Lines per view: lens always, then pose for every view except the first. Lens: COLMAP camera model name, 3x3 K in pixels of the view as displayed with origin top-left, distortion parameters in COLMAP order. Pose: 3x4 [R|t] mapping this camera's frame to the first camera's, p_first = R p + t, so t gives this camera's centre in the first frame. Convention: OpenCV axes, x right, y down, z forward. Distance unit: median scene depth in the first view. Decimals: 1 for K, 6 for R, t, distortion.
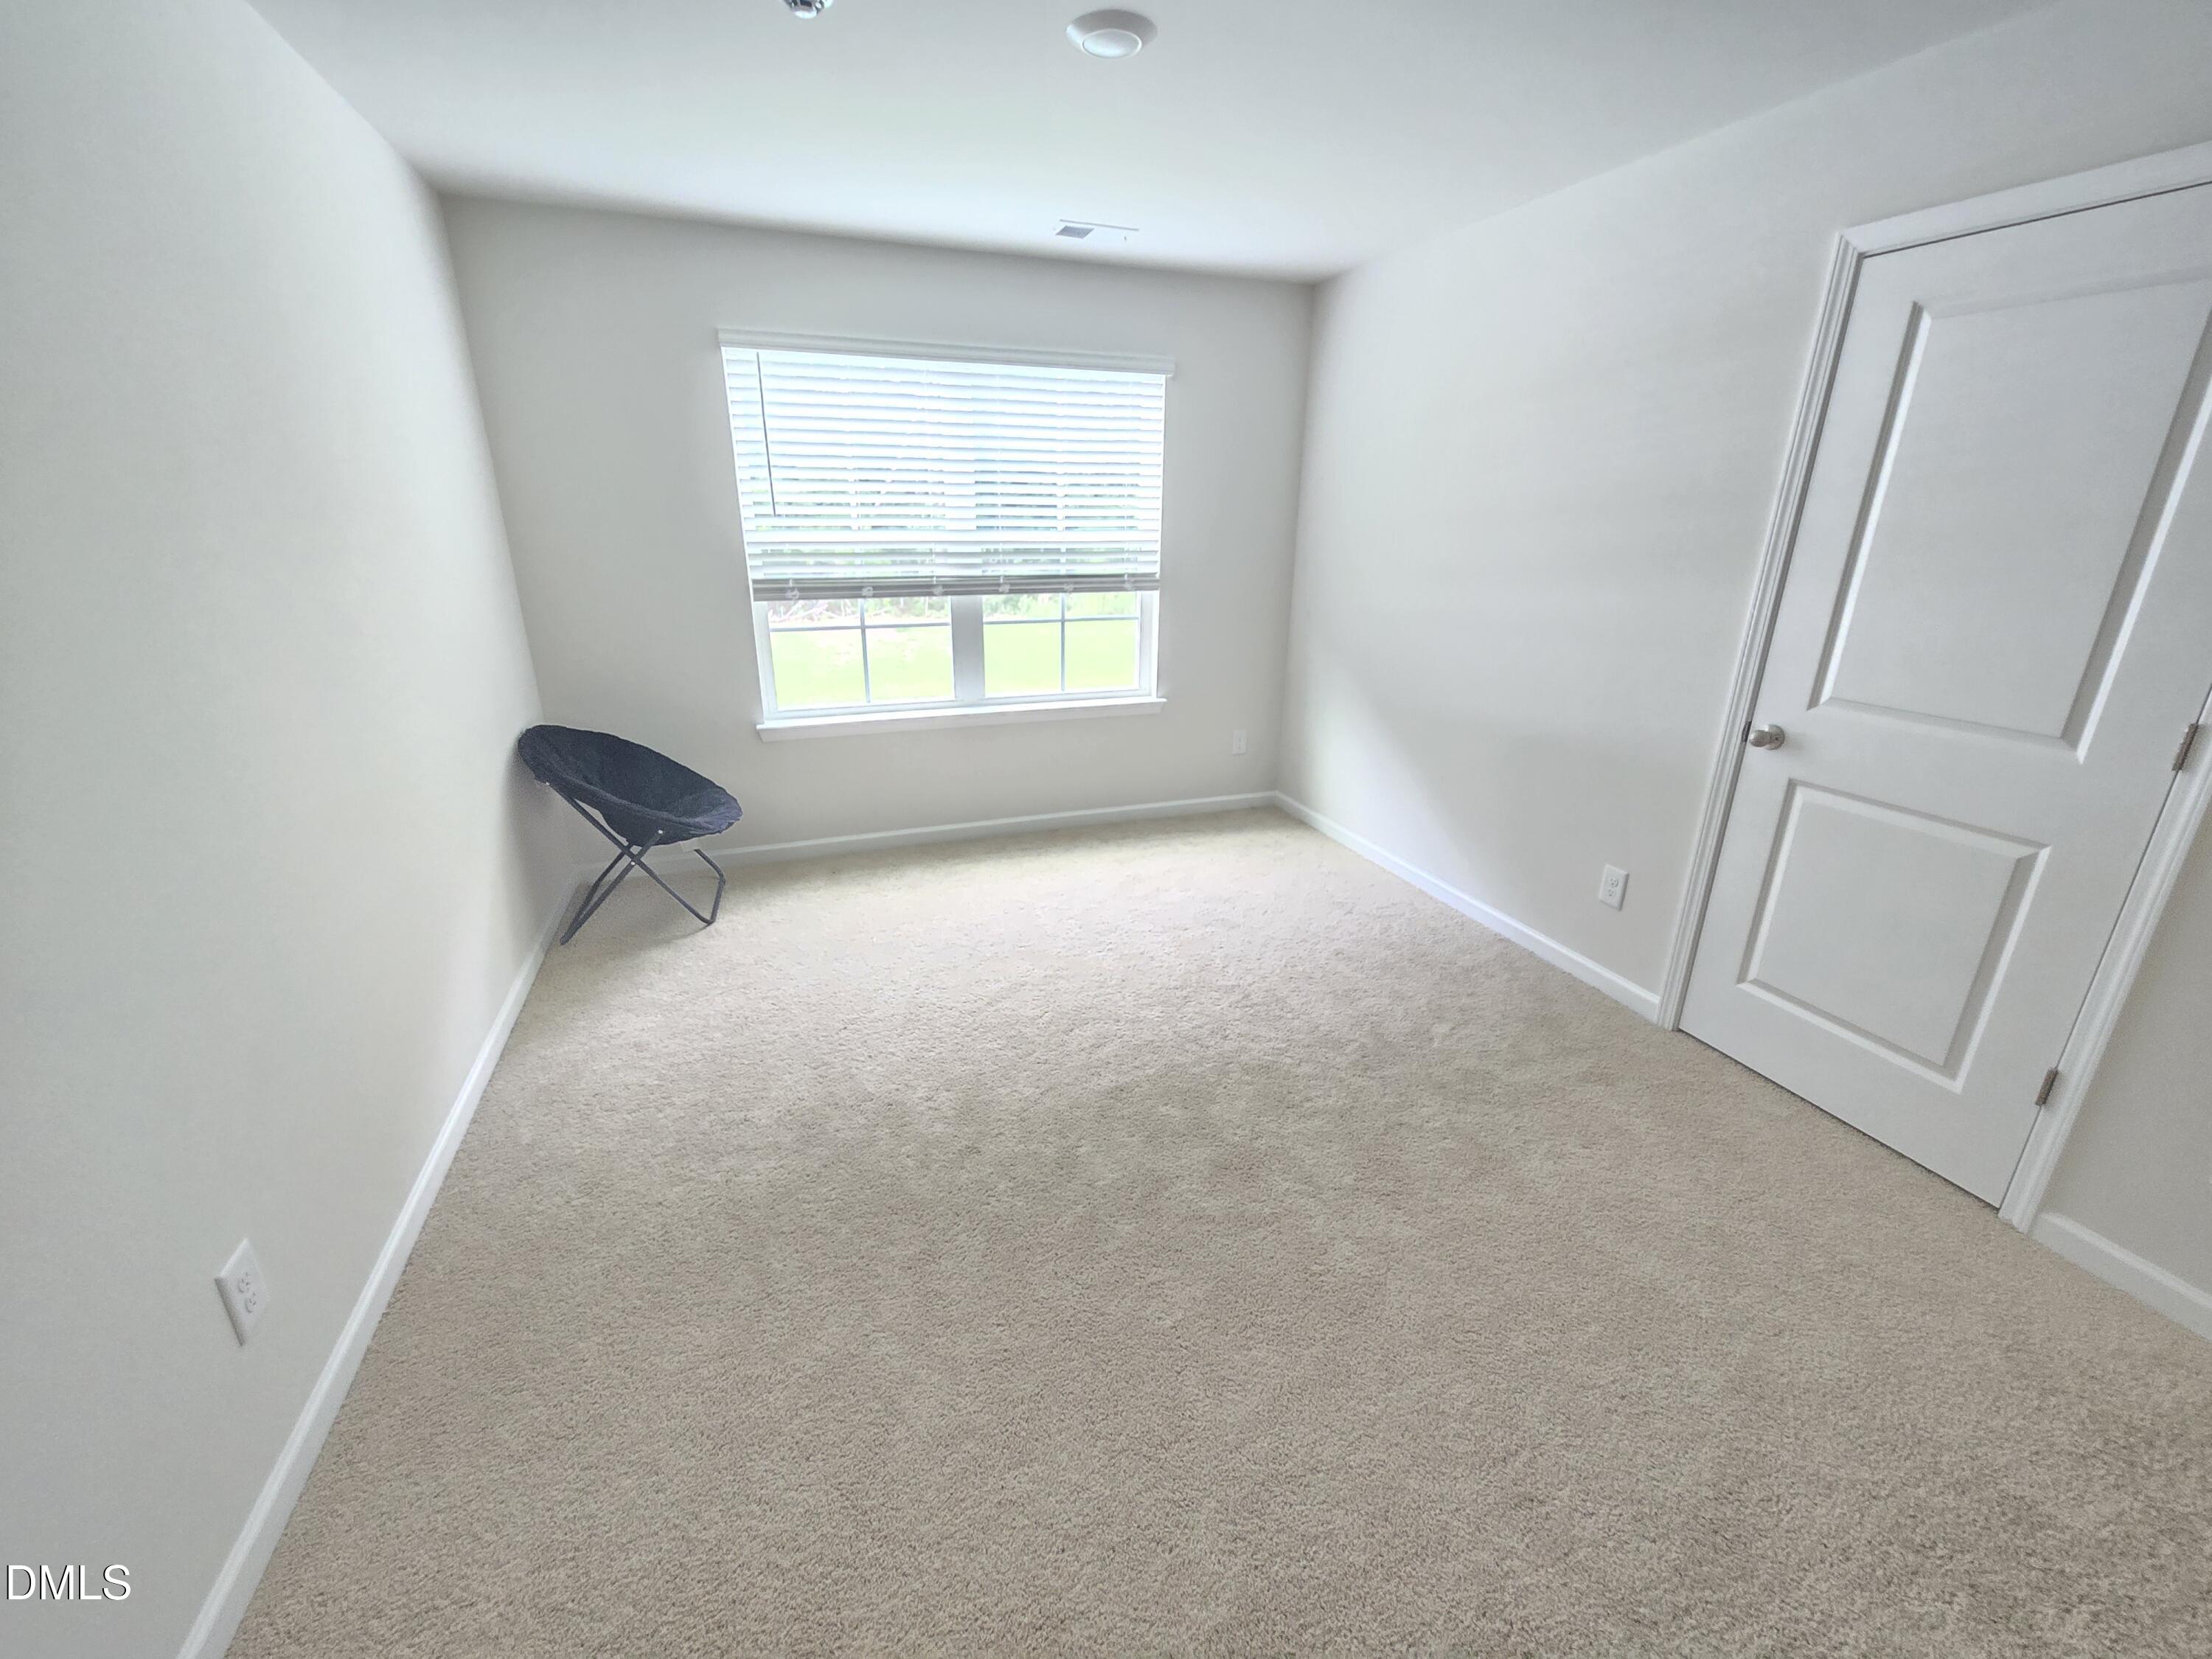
lens RADIAL K [[916.6, 0, 1097.1], [0, 916.6, 829.6], [0, 0, 1]] dist [-0.001741, 0.002602]
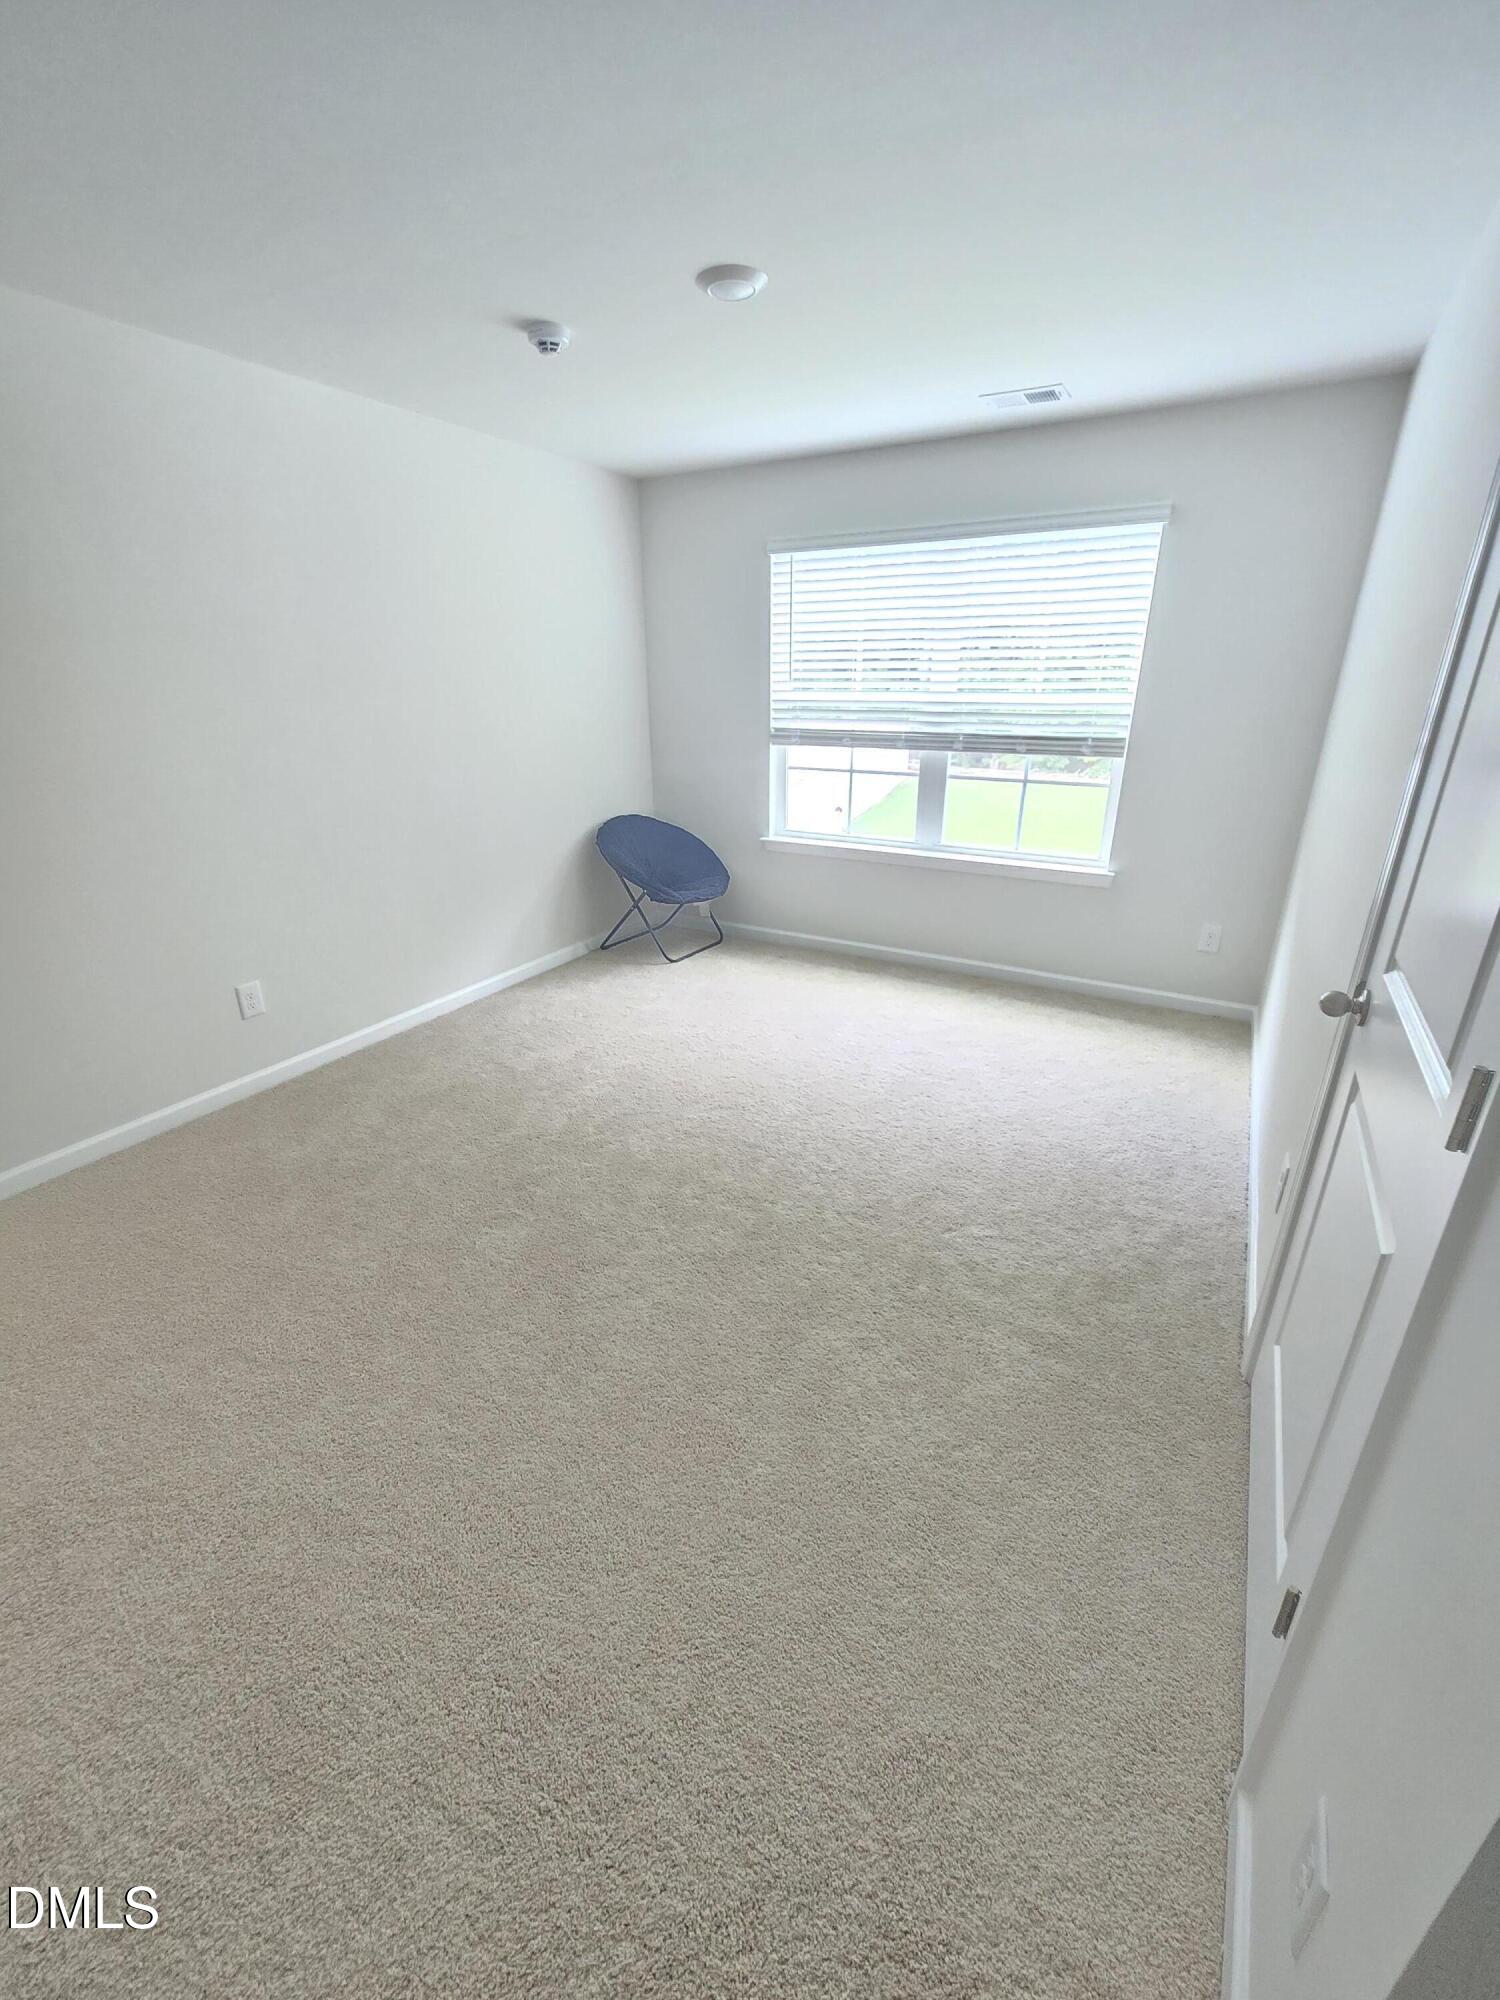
lens RADIAL K [[828.7, 0, 733.9], [0, 828.7, 1004.0], [0, 0, 1]] dist [-0.001741, 0.002602]
pose [[0.637277, 0.275815, -0.719587, 0.534459], [-0.244480, 0.957882, 0.150637, -0.050309], [0.730827, 0.079927, 0.677867, 0.154666]]
